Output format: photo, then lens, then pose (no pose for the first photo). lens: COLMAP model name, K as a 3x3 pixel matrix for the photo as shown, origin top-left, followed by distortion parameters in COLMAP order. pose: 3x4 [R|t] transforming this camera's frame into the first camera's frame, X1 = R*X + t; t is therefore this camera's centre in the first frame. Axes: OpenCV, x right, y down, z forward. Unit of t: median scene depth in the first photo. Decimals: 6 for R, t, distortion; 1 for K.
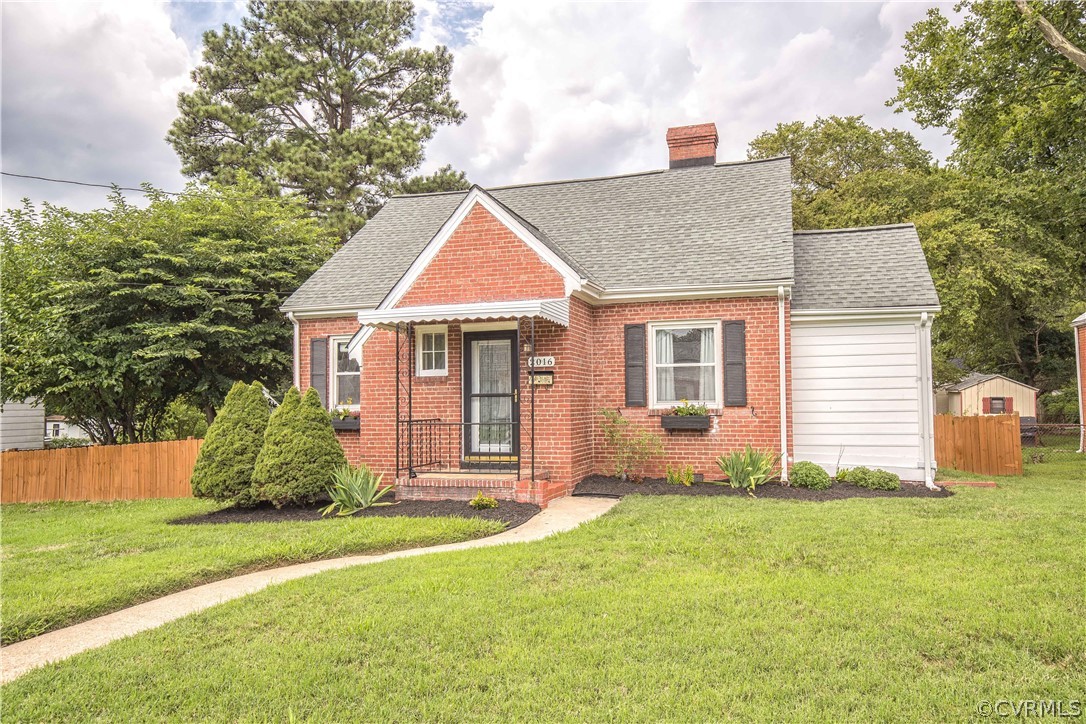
lens RADIAL K [[770.4, 0, 546.8], [0, 770.4, 366.4], [0, 0, 1]] dist [0.006674, -0.000520]
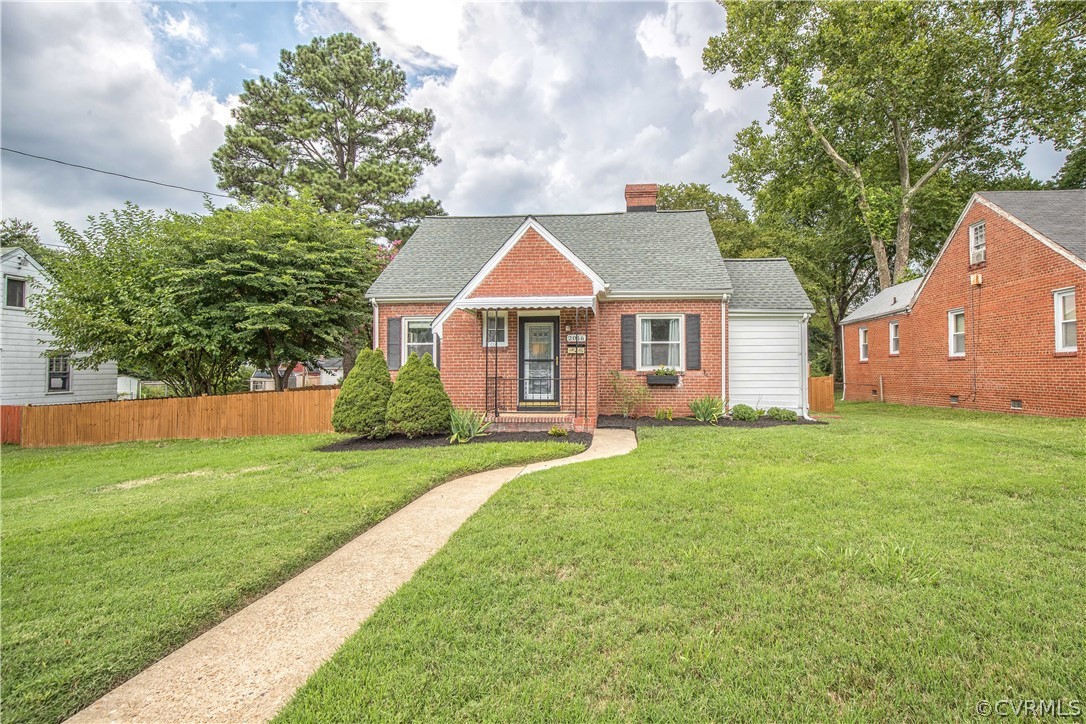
lens RADIAL K [[546.0, 0, 573.0], [0, 546.0, 355.0], [0, 0, 1]] dist [-0.031548, -0.000106]
pose [[0.975881, 0.015248, 0.217770, -0.223800], [-0.019412, 0.999667, 0.016992, 0.008022], [-0.217438, -0.020809, 0.975852, -0.019925]]
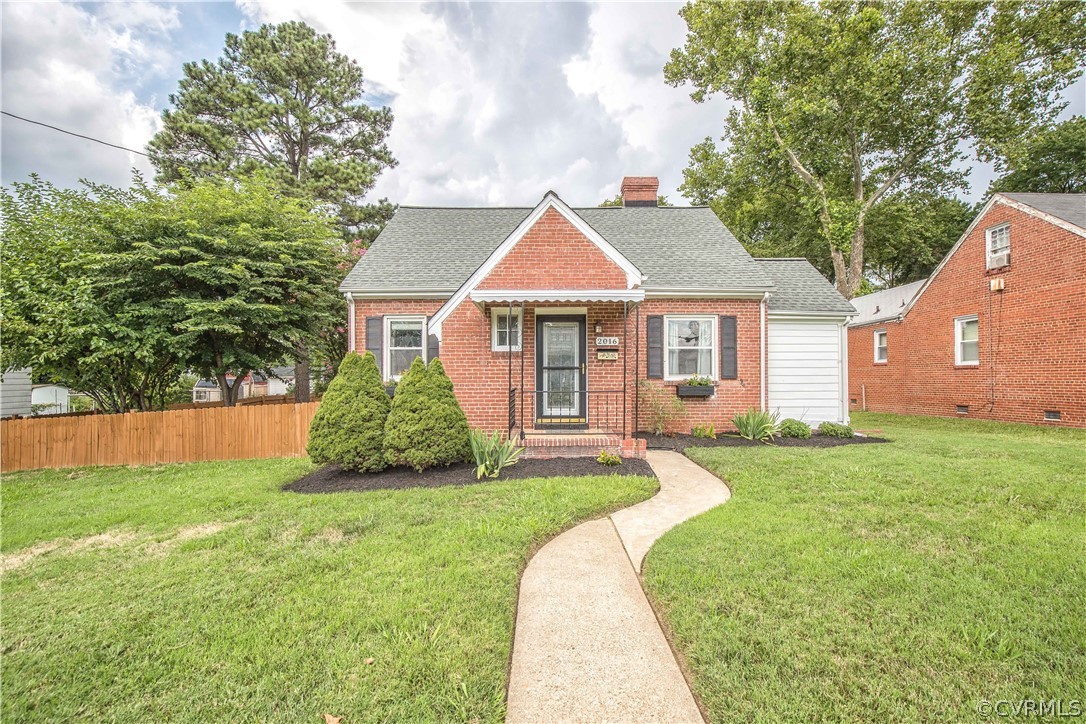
lens RADIAL K [[498.4, 0, 548.0], [0, 498.4, 371.4], [0, 0, 1]] dist [-0.037572, 0.006569]
pose [[0.952842, 0.012763, 0.303197, -0.312804], [-0.022470, 0.999340, 0.028550, 0.019866], [-0.302632, -0.034017, 0.952500, 0.253426]]
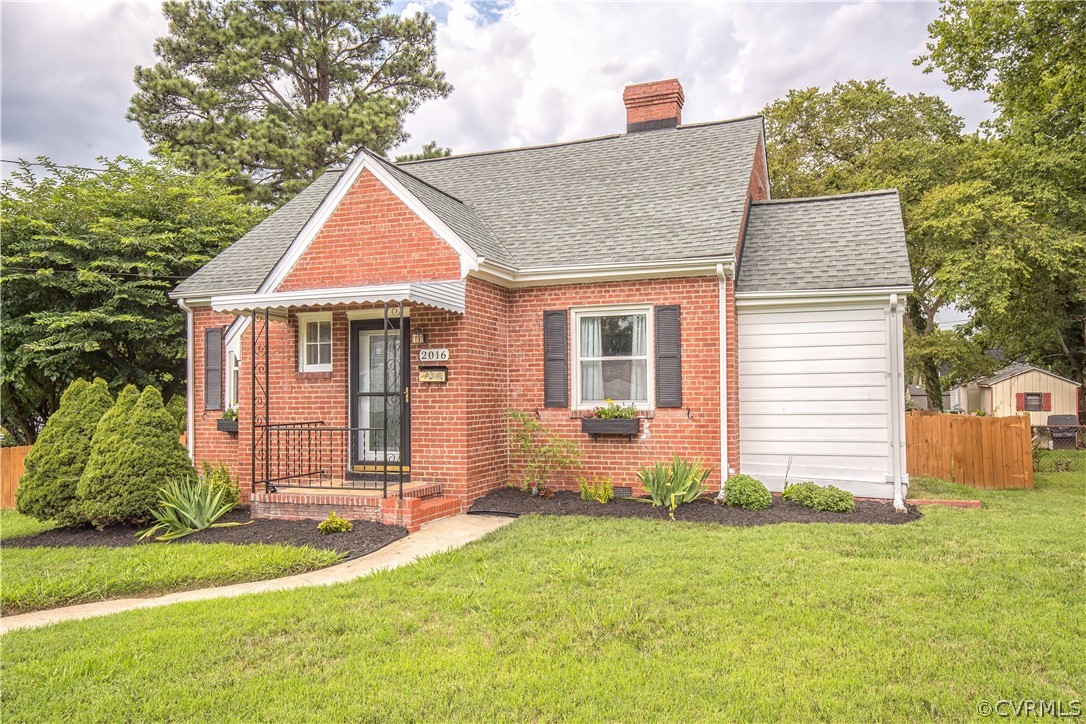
lens RADIAL K [[796.7, 0, 547.0], [0, 796.7, 366.6], [0, 0, 1]] dist [0.005052, 0.013064]
pose [[0.998898, -0.001231, -0.046920, 0.147013], [0.001742, 0.999940, 0.010843, -0.002425], [0.046904, -0.010913, 0.998840, 0.121384]]
